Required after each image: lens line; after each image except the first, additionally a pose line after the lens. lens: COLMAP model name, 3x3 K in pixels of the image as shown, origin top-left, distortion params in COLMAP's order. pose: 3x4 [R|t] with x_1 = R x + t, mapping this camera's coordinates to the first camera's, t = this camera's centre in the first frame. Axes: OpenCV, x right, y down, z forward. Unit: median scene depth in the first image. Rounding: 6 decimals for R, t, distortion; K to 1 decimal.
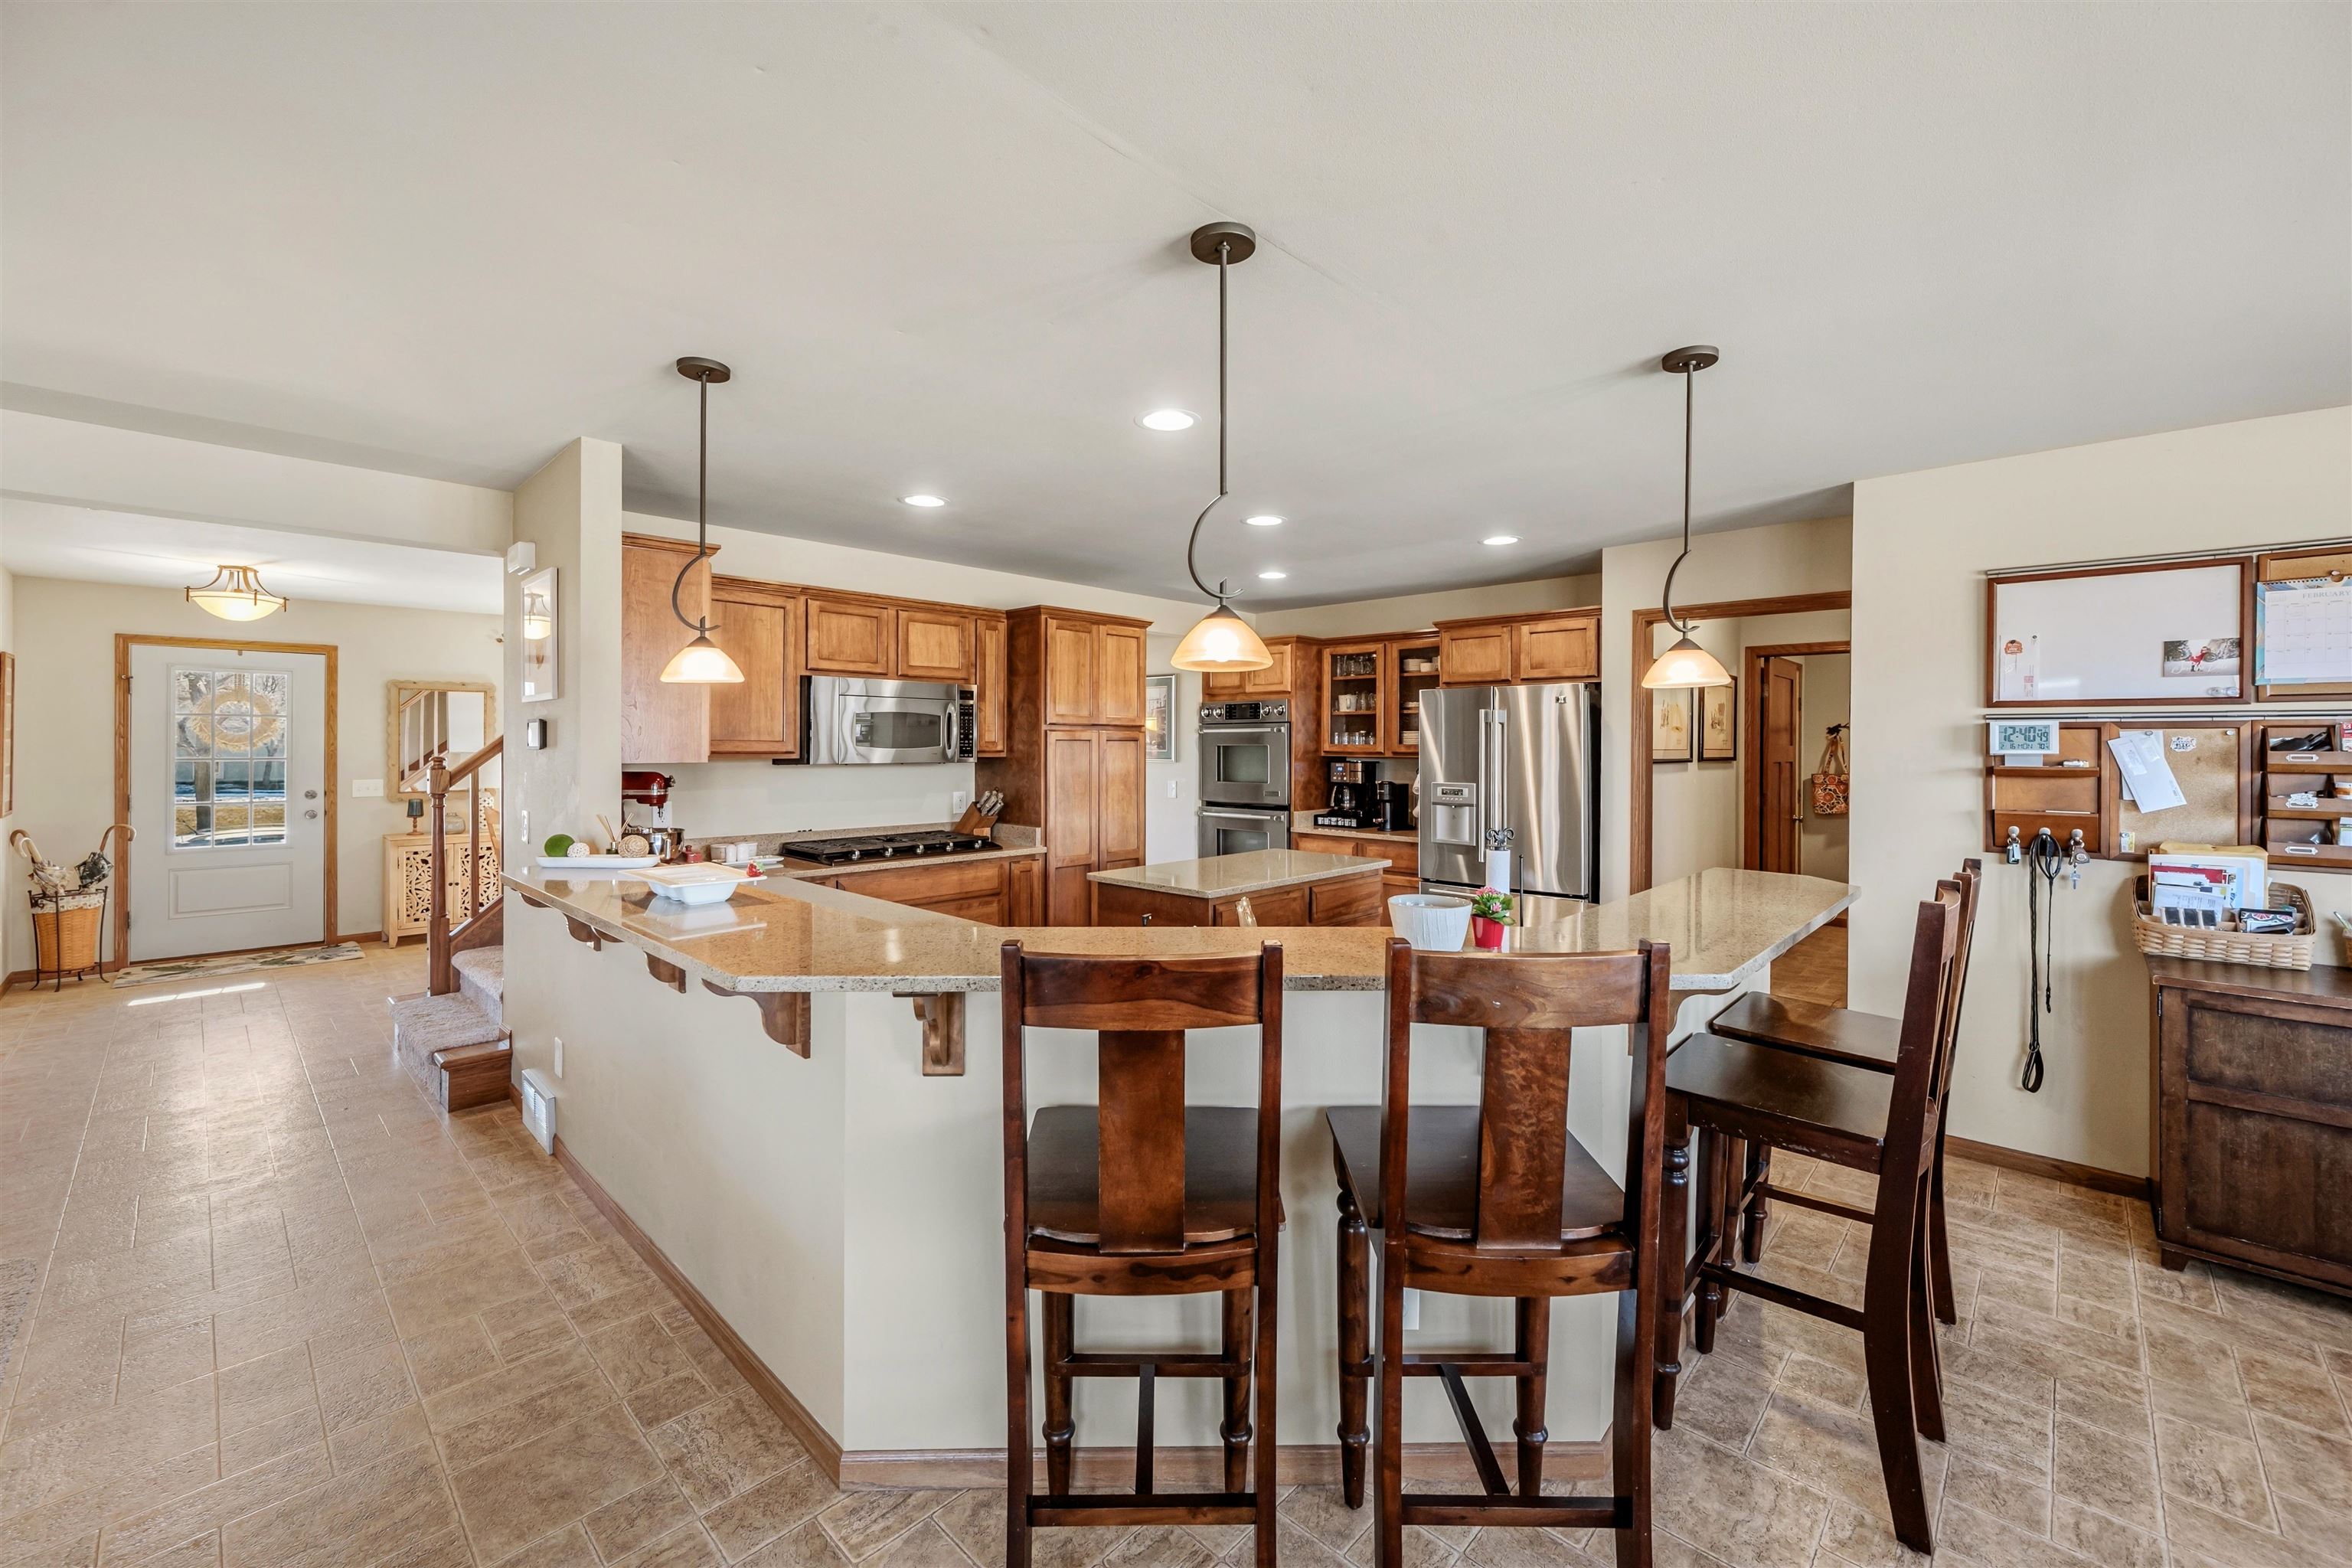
lens RADIAL K [[937.3, 0, 1177.4], [0, 937.3, 749.3], [0, 0, 1]] dist [-0.001032, 0.000593]
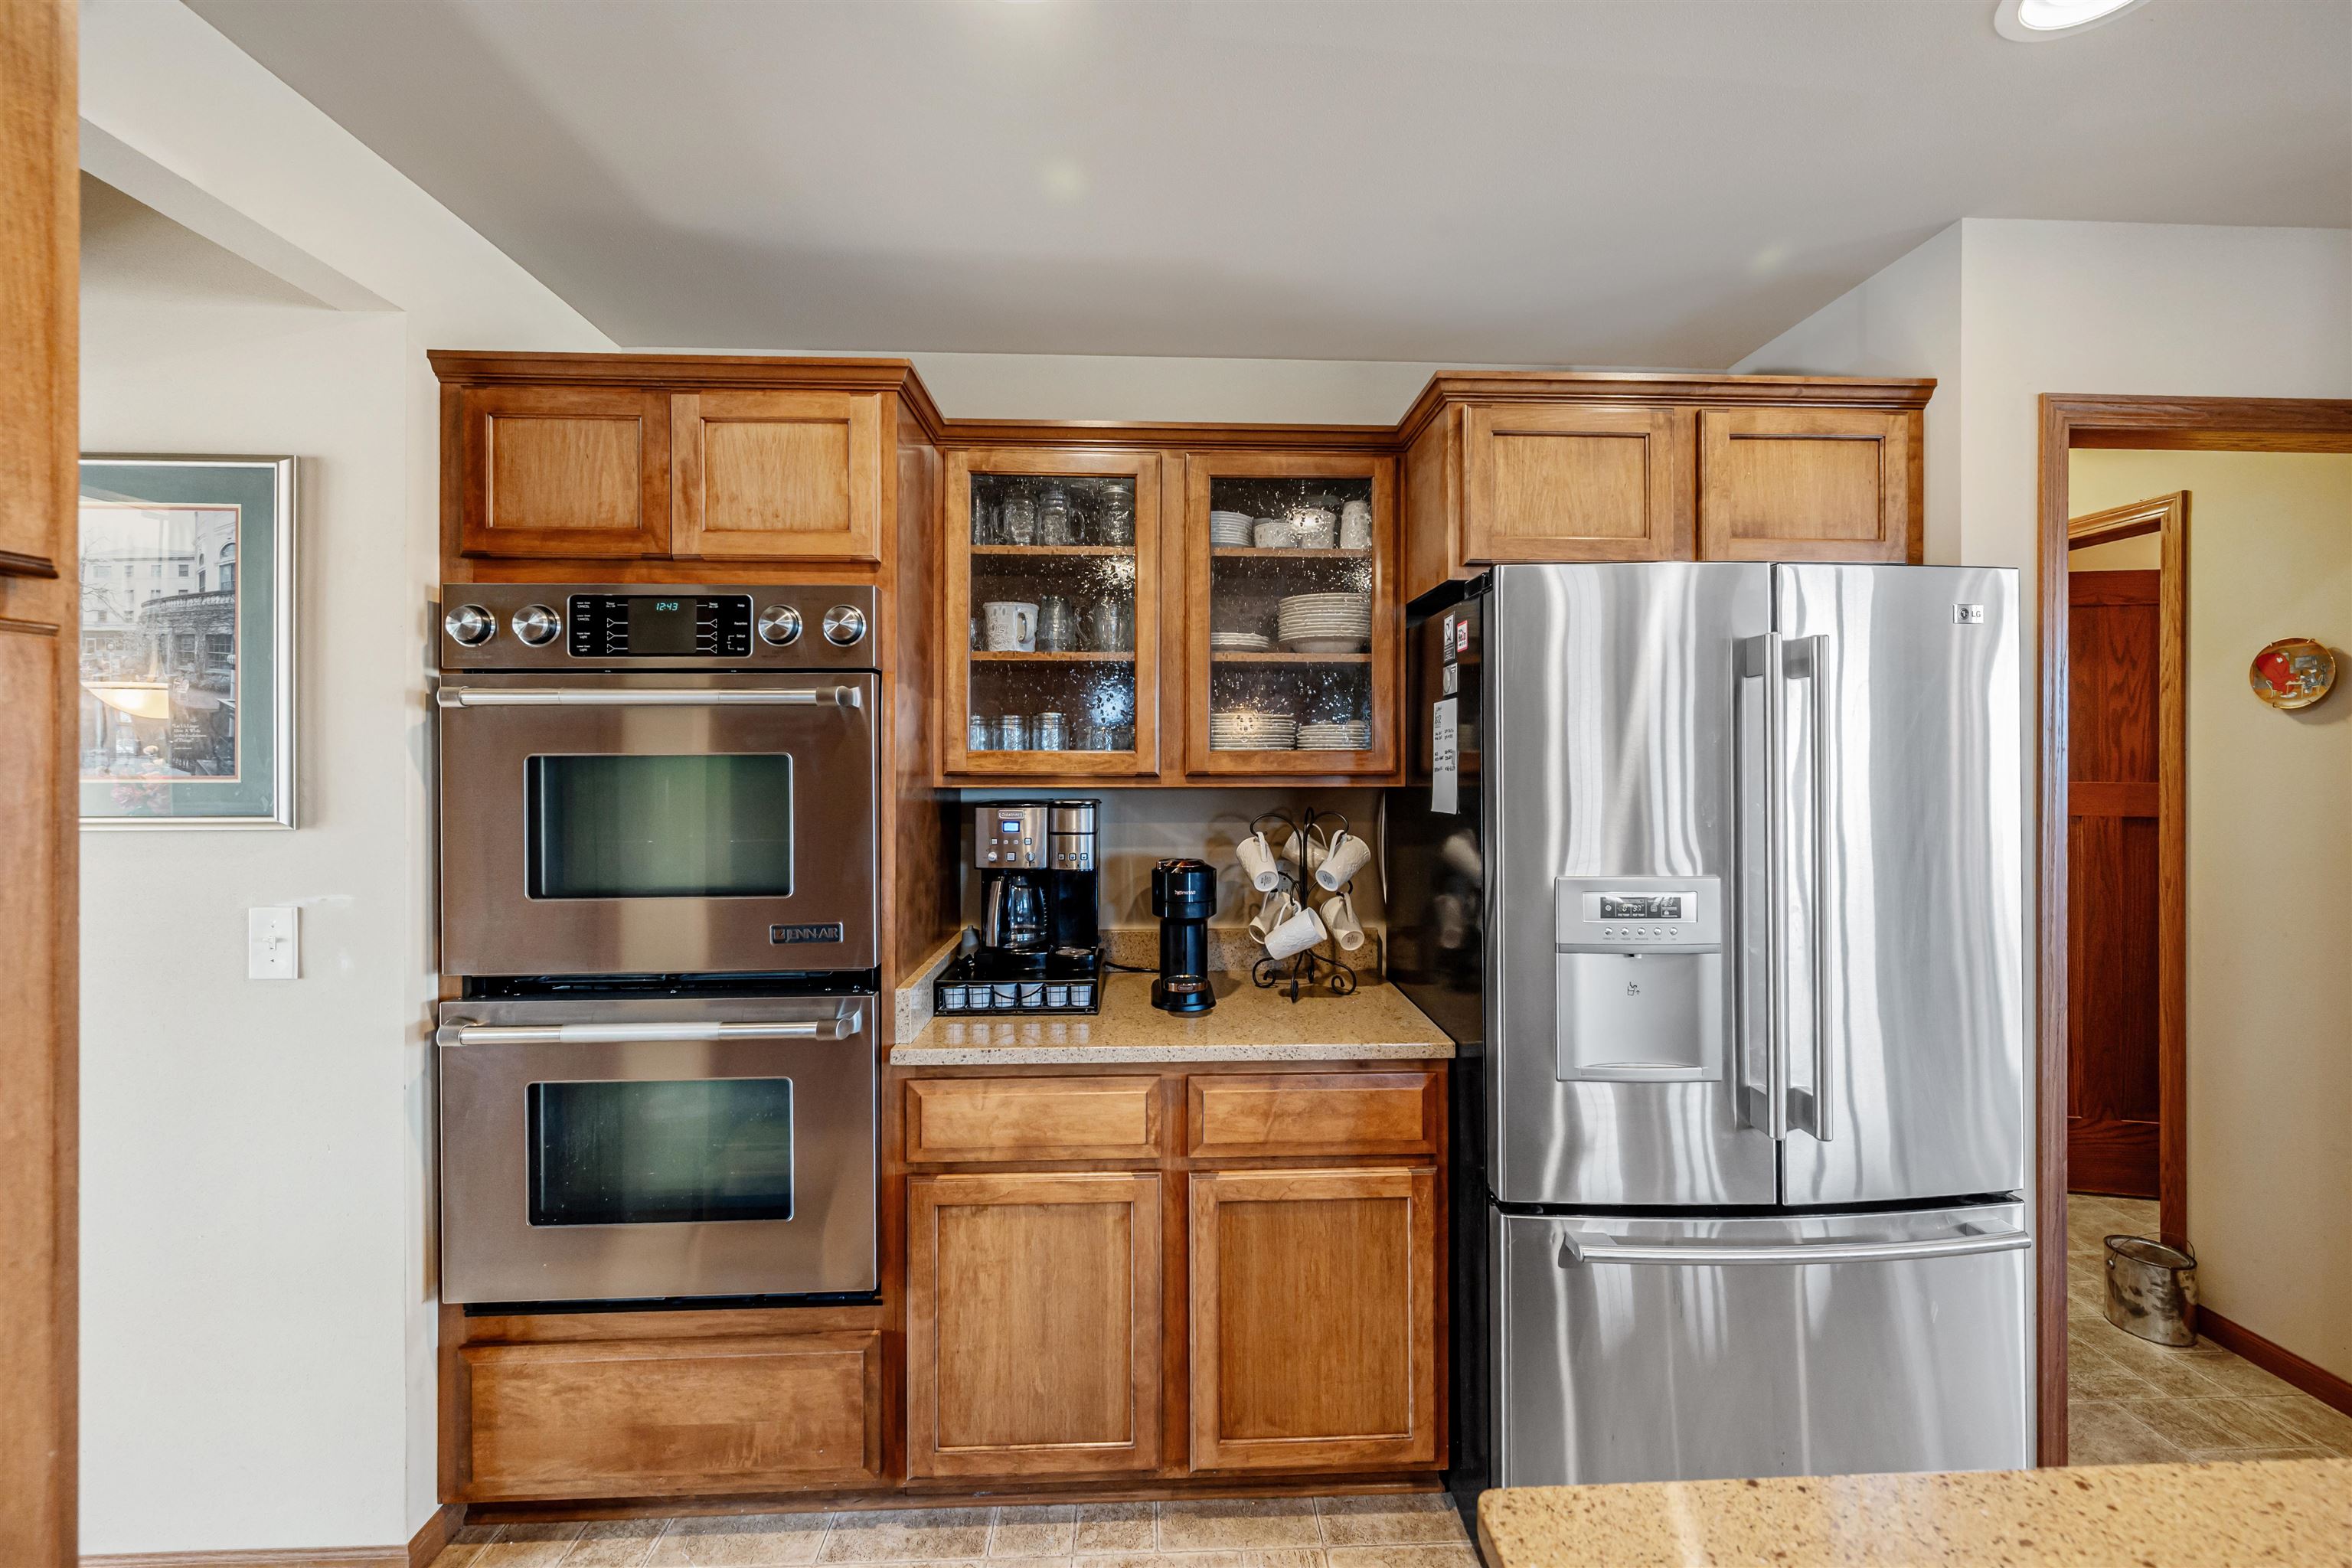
lens RADIAL K [[937.3, 0, 1202.7], [0, 937.3, 728.3], [0, 0, 1]] dist [-0.001032, 0.000593]
pose [[0.679489, 0.010628, 0.733609, -0.019112], [0.007559, 0.999741, -0.021484, -0.005334], [-0.733647, 0.020143, 0.679232, 0.721758]]
